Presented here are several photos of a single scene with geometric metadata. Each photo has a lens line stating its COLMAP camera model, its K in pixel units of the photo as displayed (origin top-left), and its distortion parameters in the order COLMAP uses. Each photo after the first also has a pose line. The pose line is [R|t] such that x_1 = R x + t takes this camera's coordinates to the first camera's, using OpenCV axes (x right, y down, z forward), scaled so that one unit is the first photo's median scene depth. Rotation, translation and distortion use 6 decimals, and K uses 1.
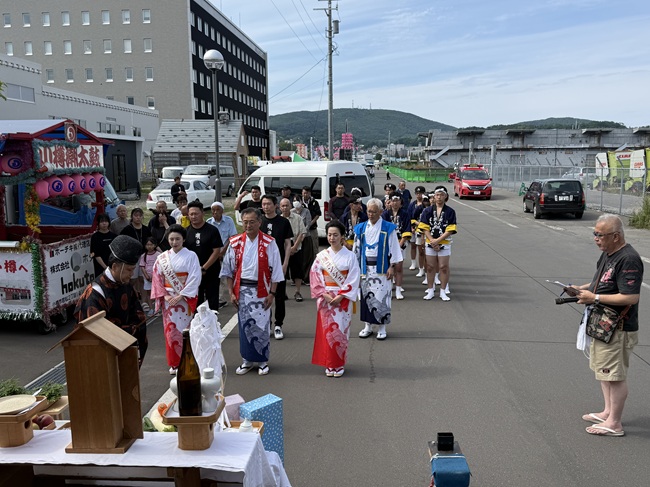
lens RADIAL K [[560.0, 0, 325.0], [0, 560.0, 243.5], [0, 0, 1]] dist [0.191294, -0.400874]
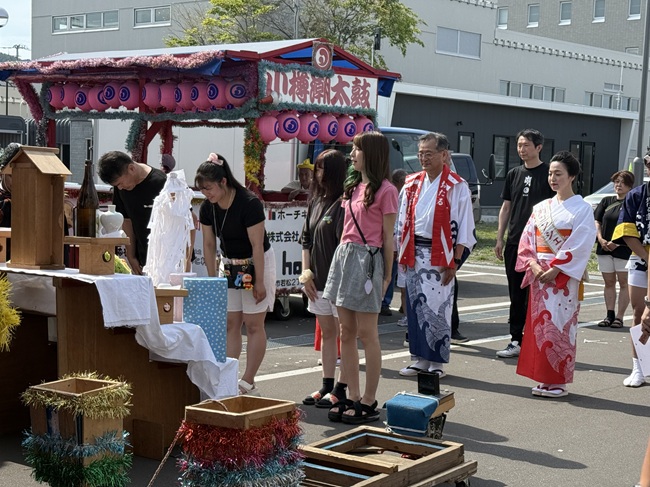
lens RADIAL K [[1154.6, 0, 325.0], [0, 1154.6, 243.5], [0, 0, 1]] dist [0.117651, -0.003825]
pose [[0.802788, 0.071346, -0.591981, 0.630082], [-0.124885, 0.990914, -0.049933, 0.162508], [0.583039, 0.114015, 0.804404, -0.213401]]
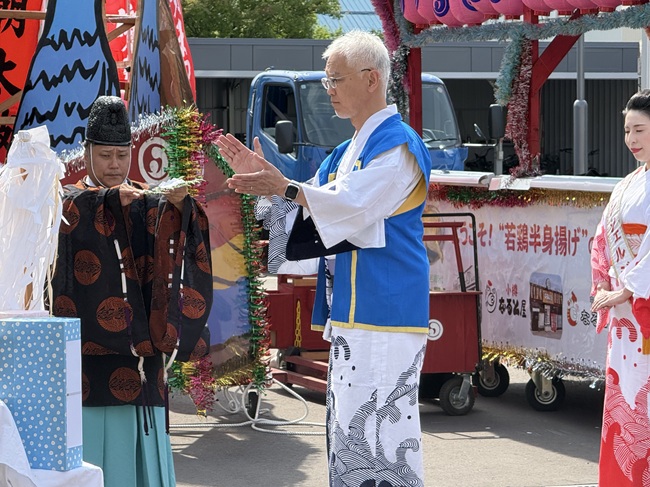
lens RADIAL K [[2579.8, 0, 325.0], [0, 2579.8, 243.5], [0, 0, 1]] dist [0.330034, 1.271924]
pose [[0.433170, 0.041118, -0.900374, 1.152663], [-0.129291, 0.991462, -0.016924, 0.121366], [0.891991, 0.123741, 0.434788, 0.120399]]
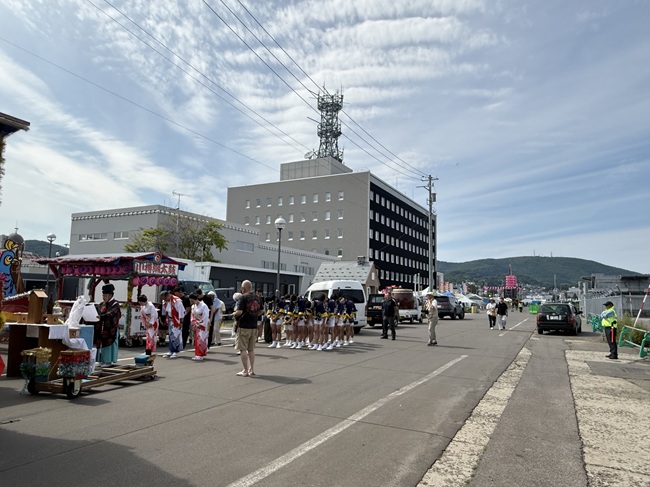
lens RADIAL K [[465.5, 0, 325.0], [0, 465.5, 243.5], [0, 0, 1]] dist [-0.004069, 0.001070]
pose [[0.925027, -0.016784, -0.379530, 1.203901], [-0.083012, 0.965952, -0.245044, 0.201838], [0.370721, 0.258178, 0.892138, -0.551386]]
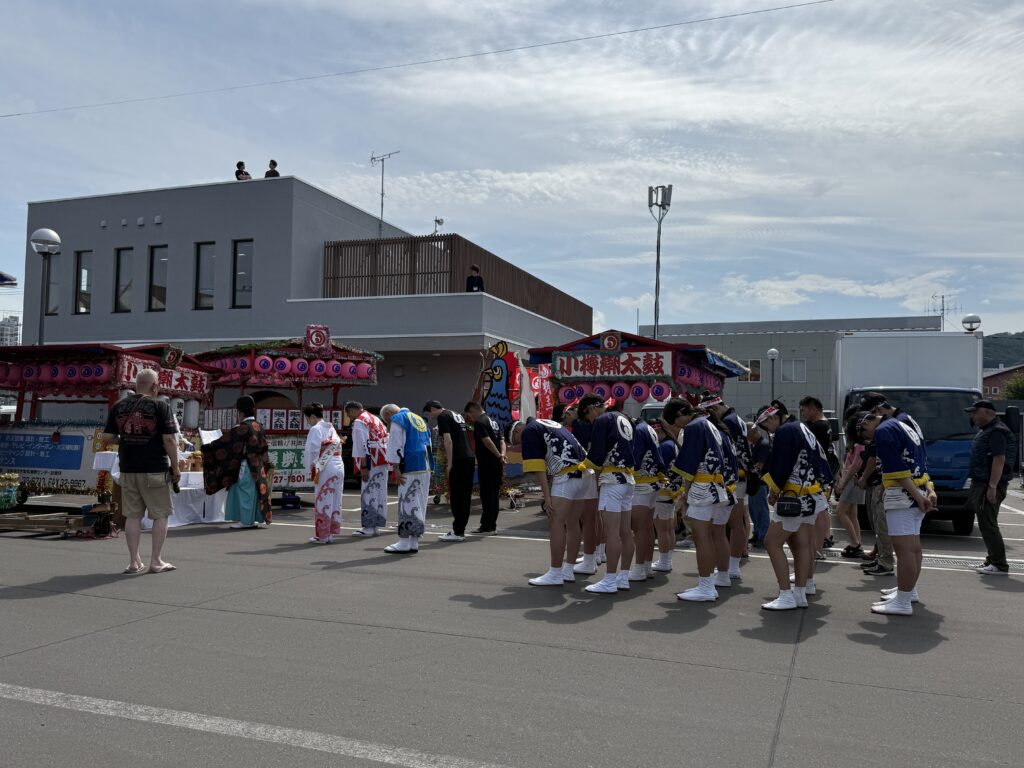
lens RADIAL K [[881.9, 0, 512.0], [0, 881.9, 384.0], [0, 0, 1]] dist [-0.002023, -0.000630]
pose [[-0.282027, -0.053441, -0.957917, 1.581554], [-0.156329, 0.987663, -0.009074, -0.108821], [0.946584, 0.147191, -0.286902, 1.842377]]
